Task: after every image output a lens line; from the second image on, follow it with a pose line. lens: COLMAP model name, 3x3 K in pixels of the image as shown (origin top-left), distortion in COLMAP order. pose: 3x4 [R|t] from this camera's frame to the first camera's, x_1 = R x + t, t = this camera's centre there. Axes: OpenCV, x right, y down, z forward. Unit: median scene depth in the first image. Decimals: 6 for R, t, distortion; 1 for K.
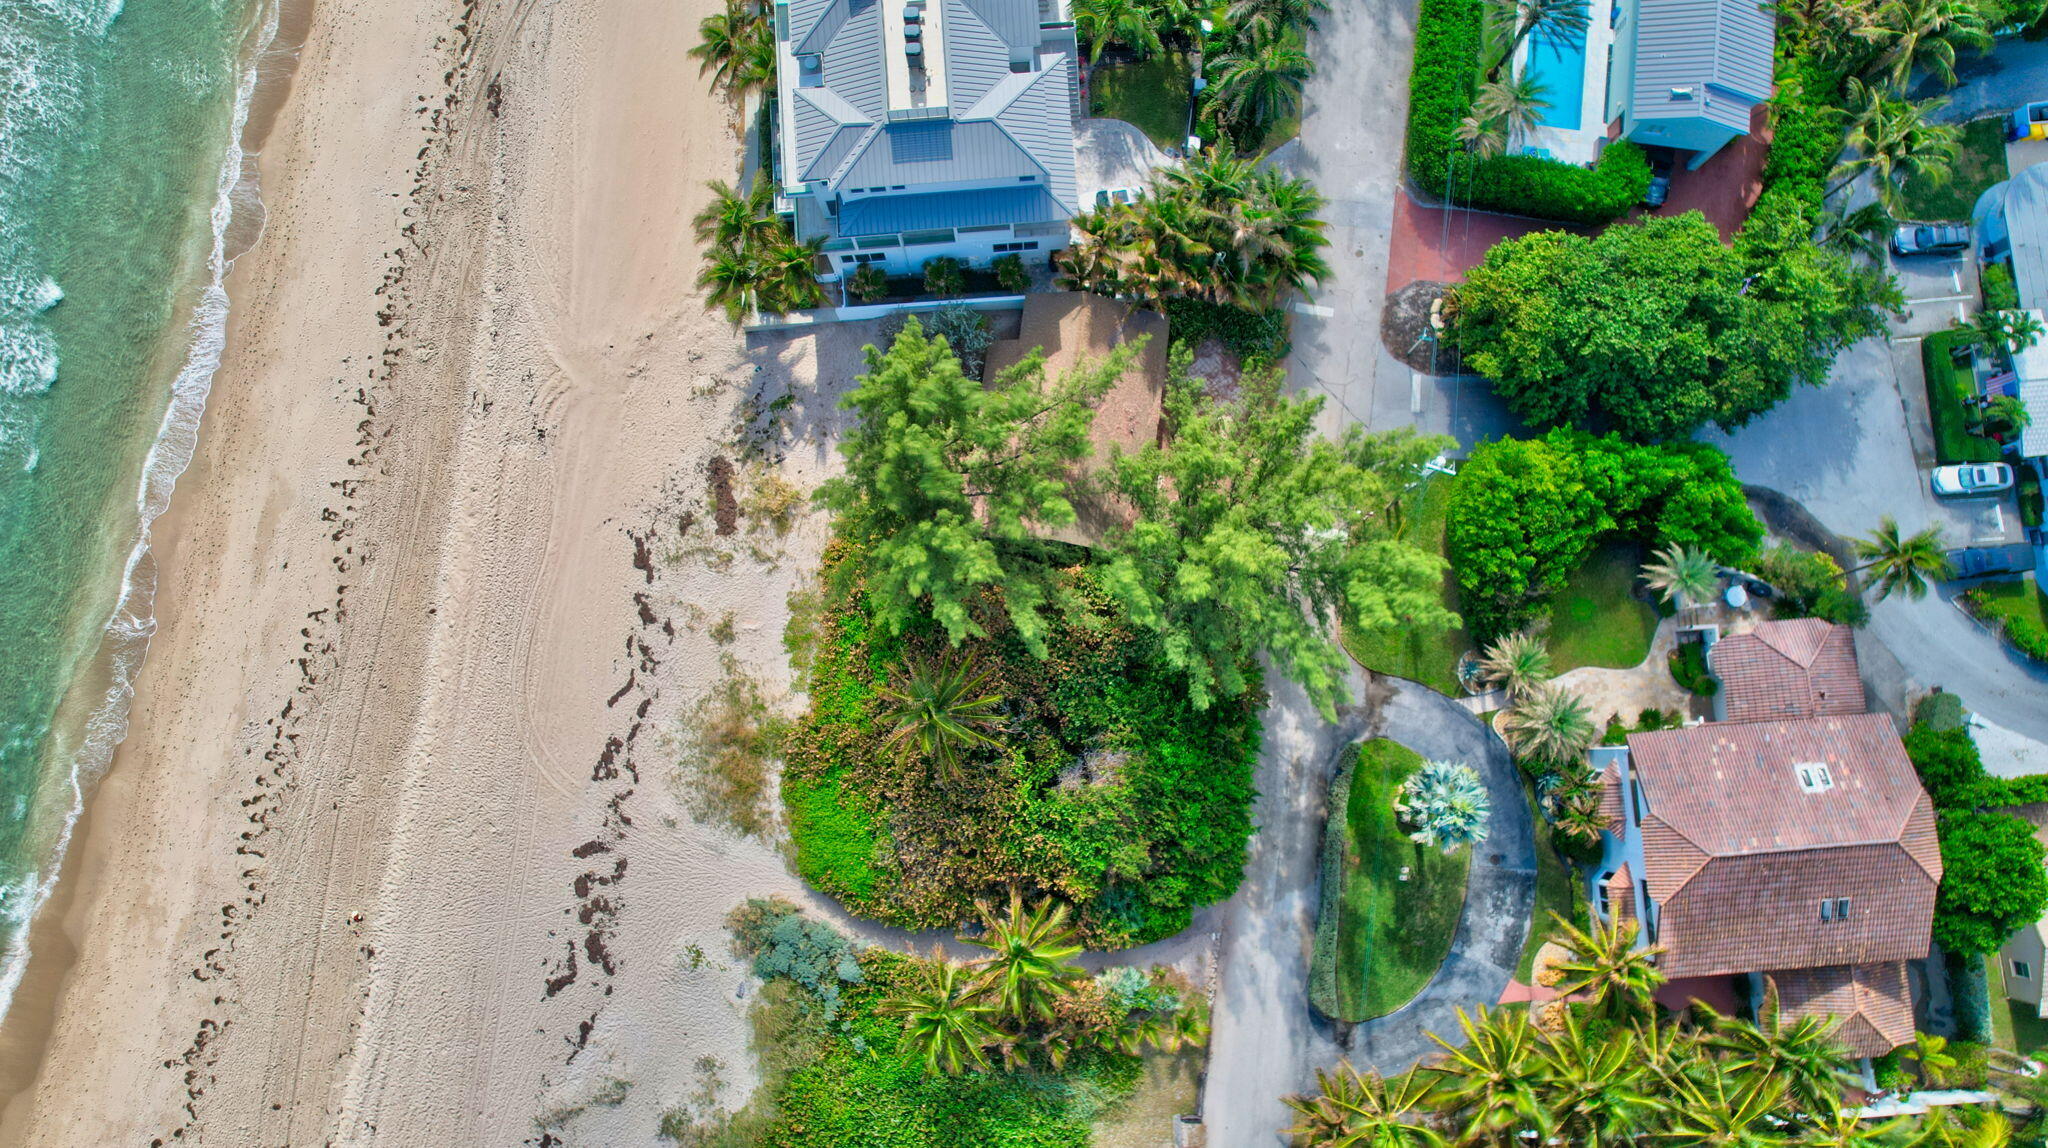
lens RADIAL K [[1311.3, 0, 1032.5], [0, 1311.3, 584.8], [0, 0, 1]] dist [-0.079613, 0.070750]
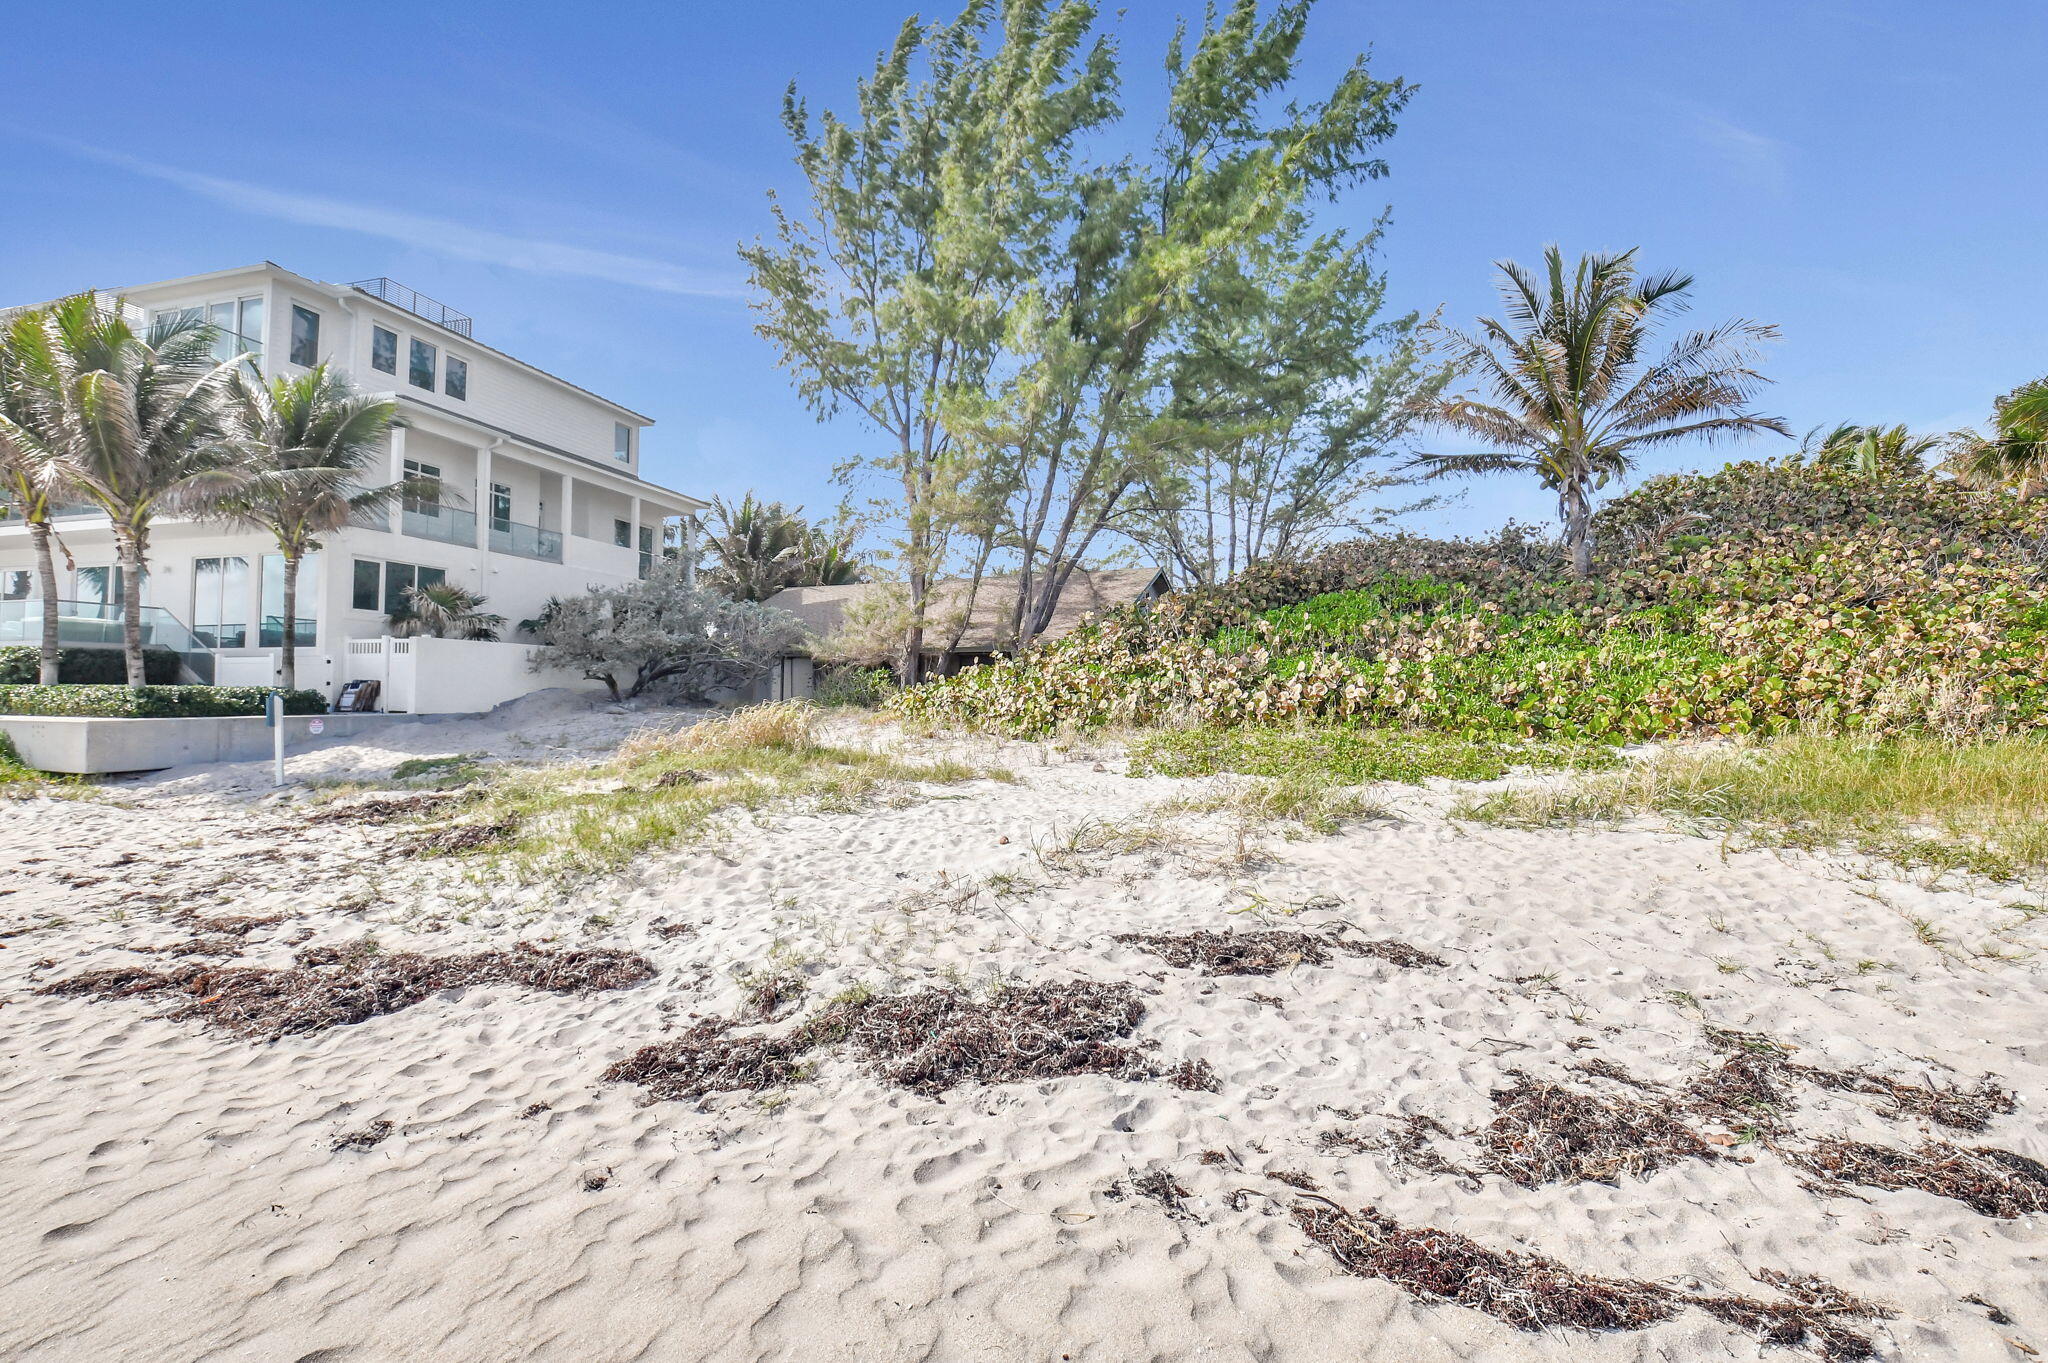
lens RADIAL K [[932.2, 0, 1032.6], [0, 932.2, 653.2], [0, 0, 1]] dist [-0.011888, -0.004159]
pose [[0.308529, 0.050287, 0.949885, -0.348395], [0.942252, 0.120603, -0.312435, 0.038060], [-0.130270, 0.991426, -0.010174, 0.994996]]
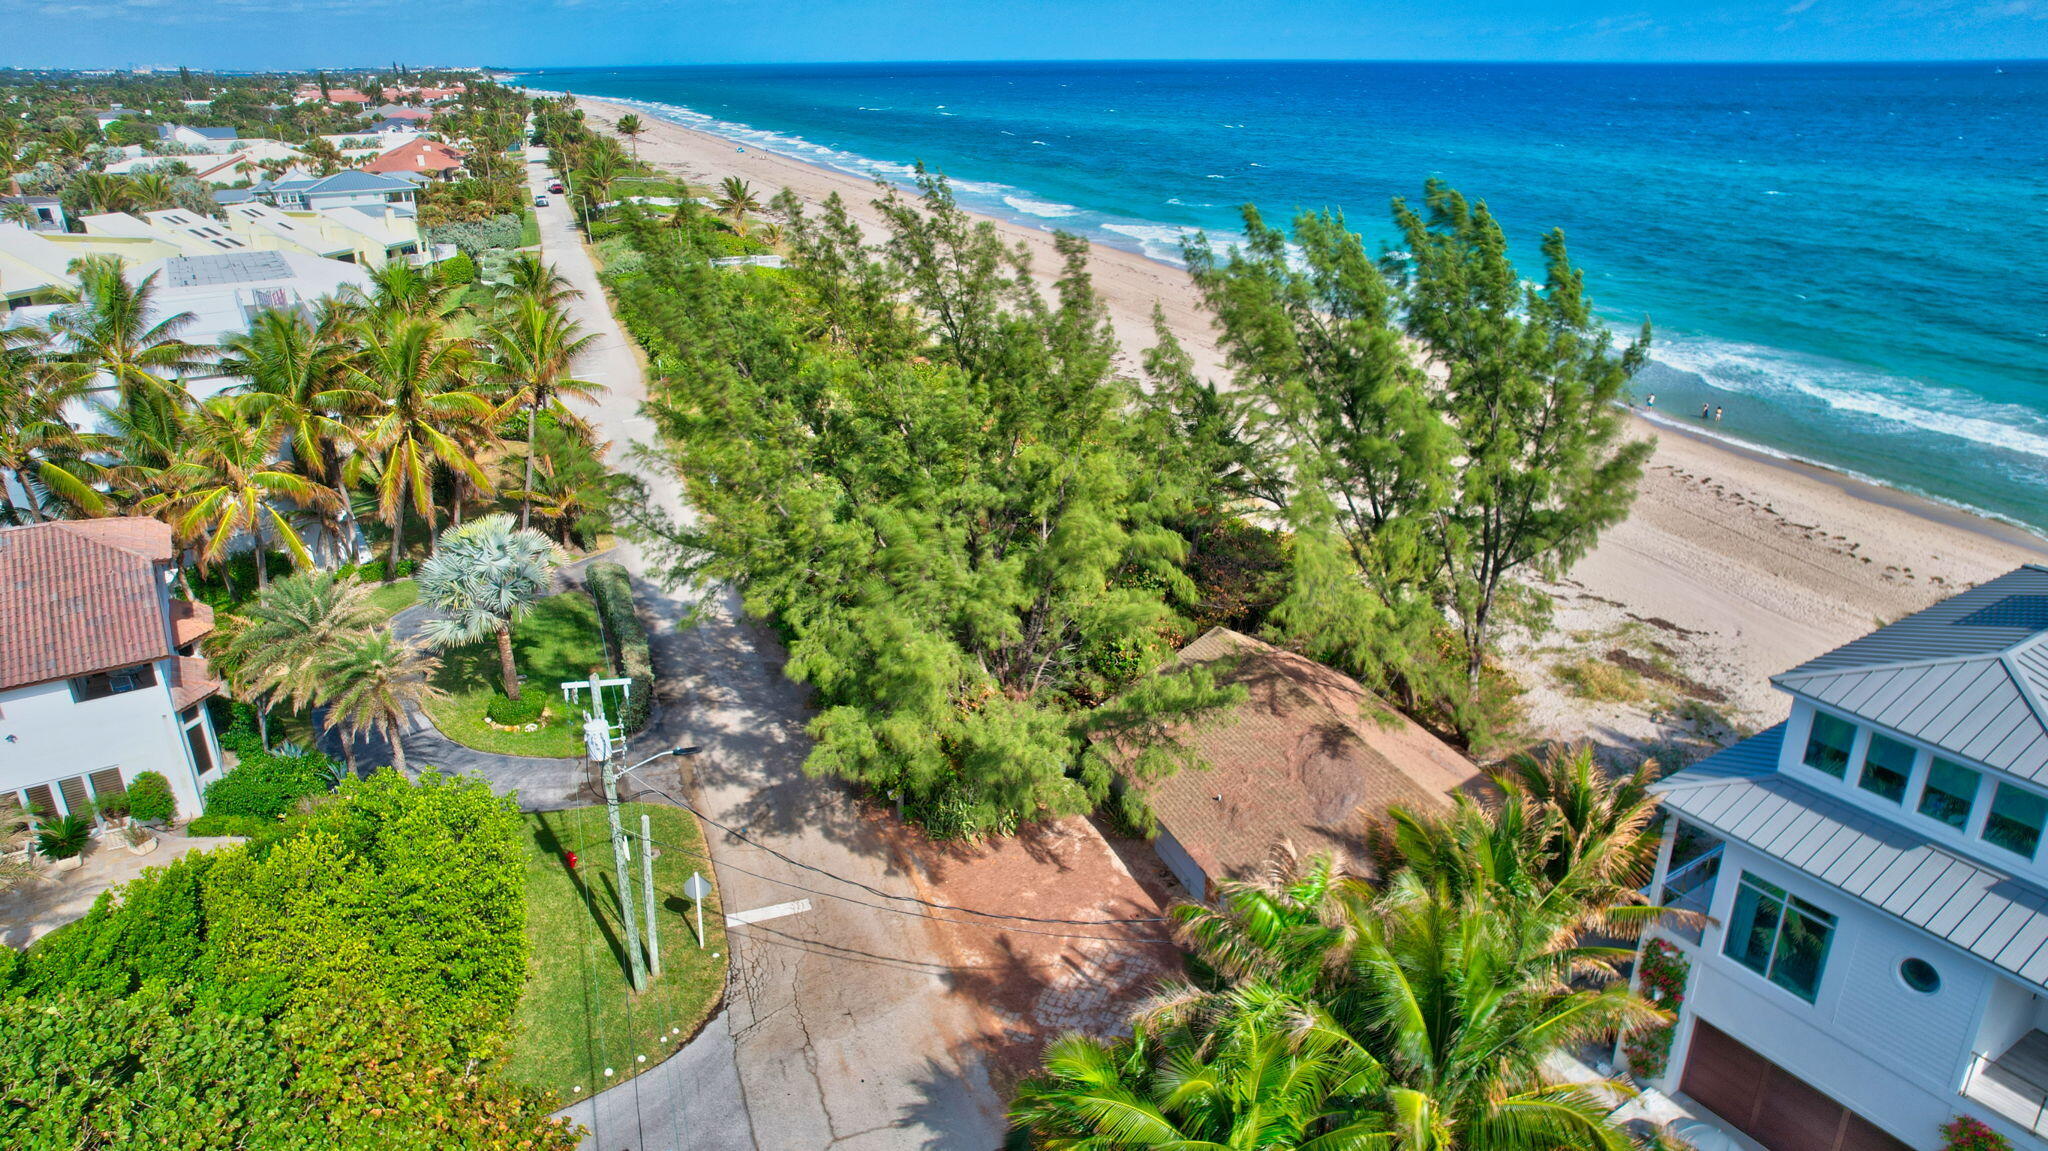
lens RADIAL K [[1316.9, 0, 1030.0], [0, 1316.9, 574.8], [0, 0, 1]] dist [-0.082825, 0.077511]
pose [[-0.879347, 0.186087, -0.438316, 0.337050], [-0.470861, -0.202581, 0.858633, -0.486062], [0.070986, 0.961422, 0.265761, 0.769084]]
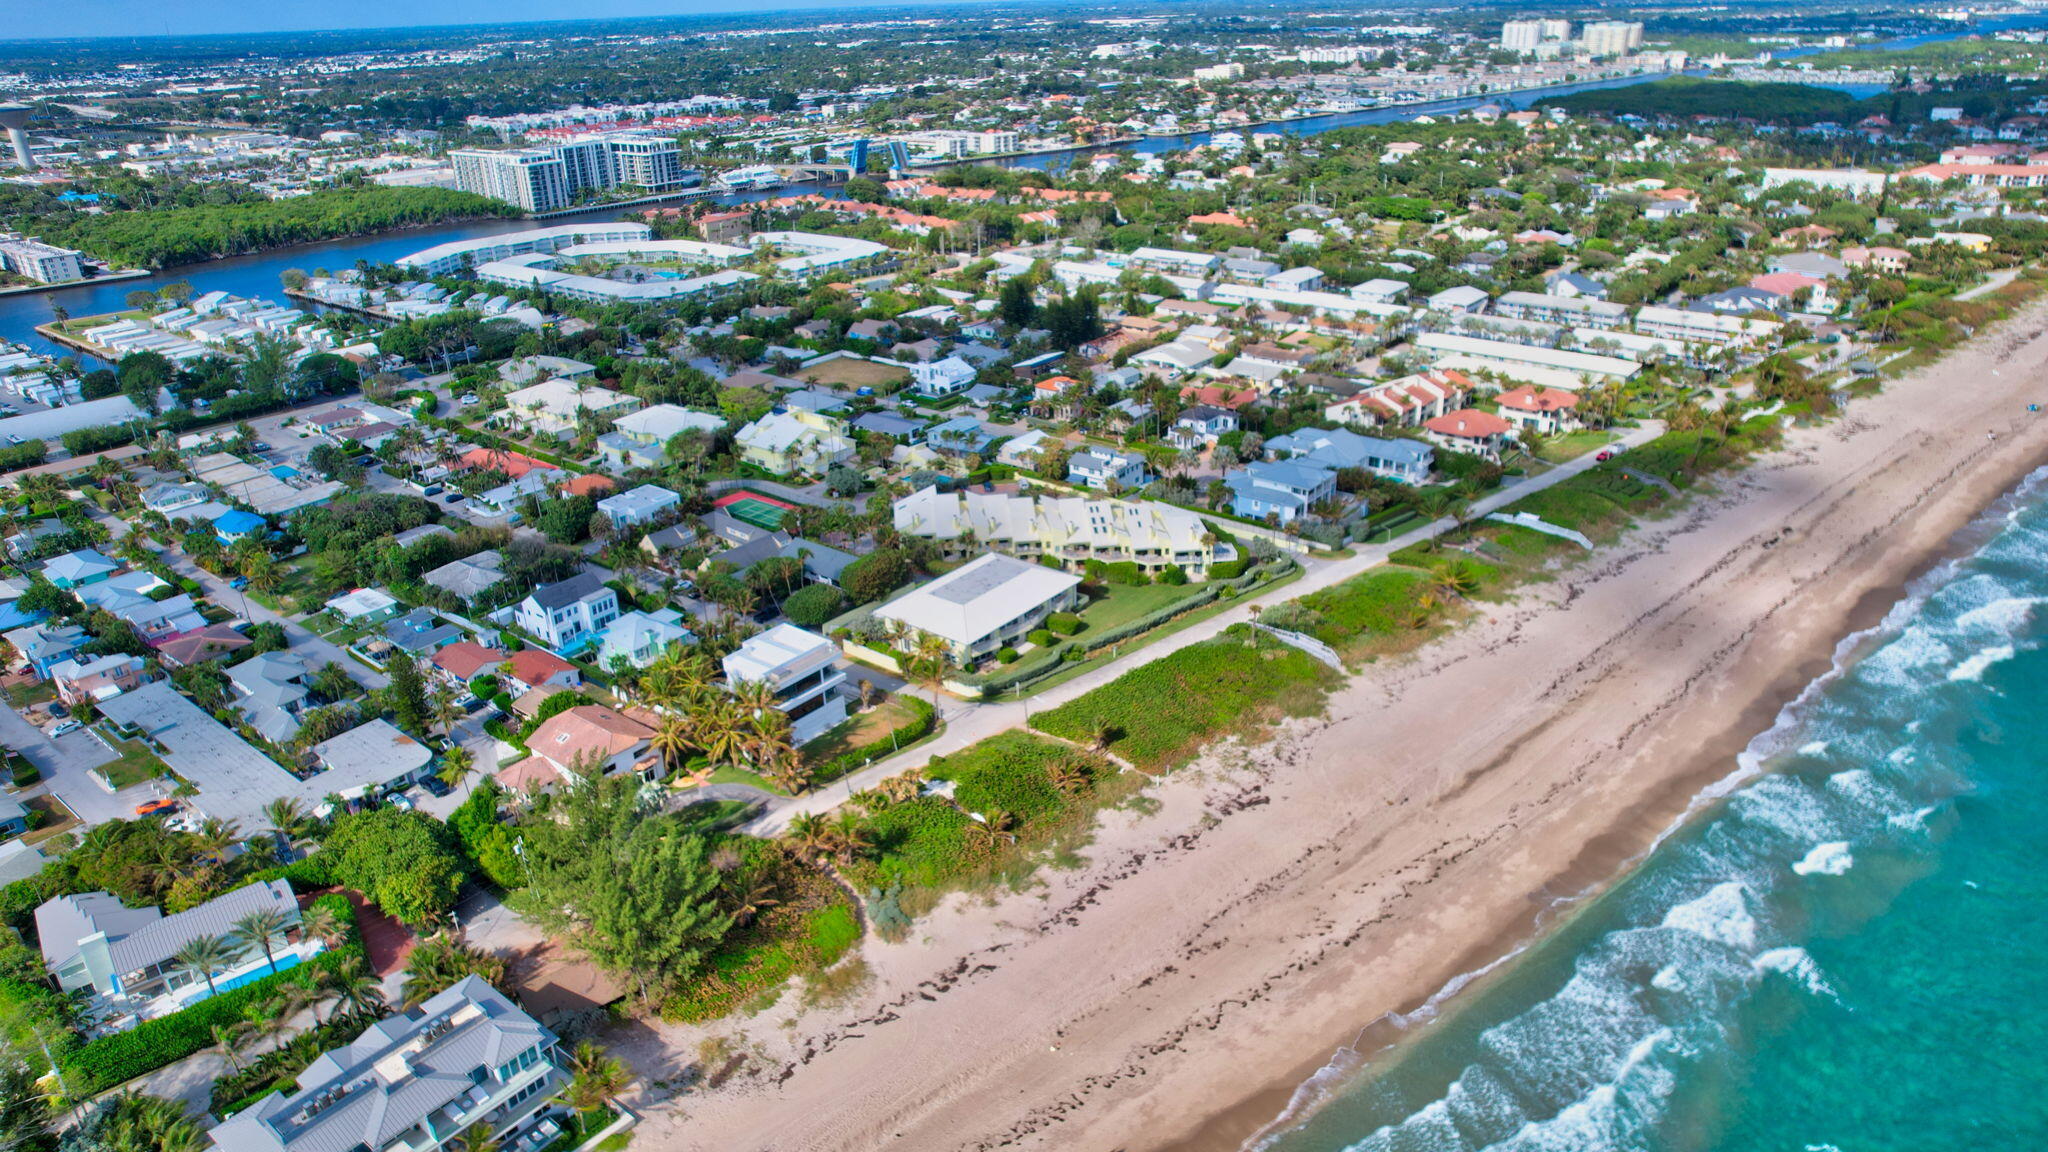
lens RADIAL K [[1311.3, 0, 1032.5], [0, 1311.3, 586.8], [0, 0, 1]] dist [-0.079613, 0.070750]
pose [[-0.734777, -0.259266, 0.626804, -1.451822], [0.676226, -0.207638, 0.706827, -0.878568], [-0.053108, 0.943222, 0.327890, -0.166782]]
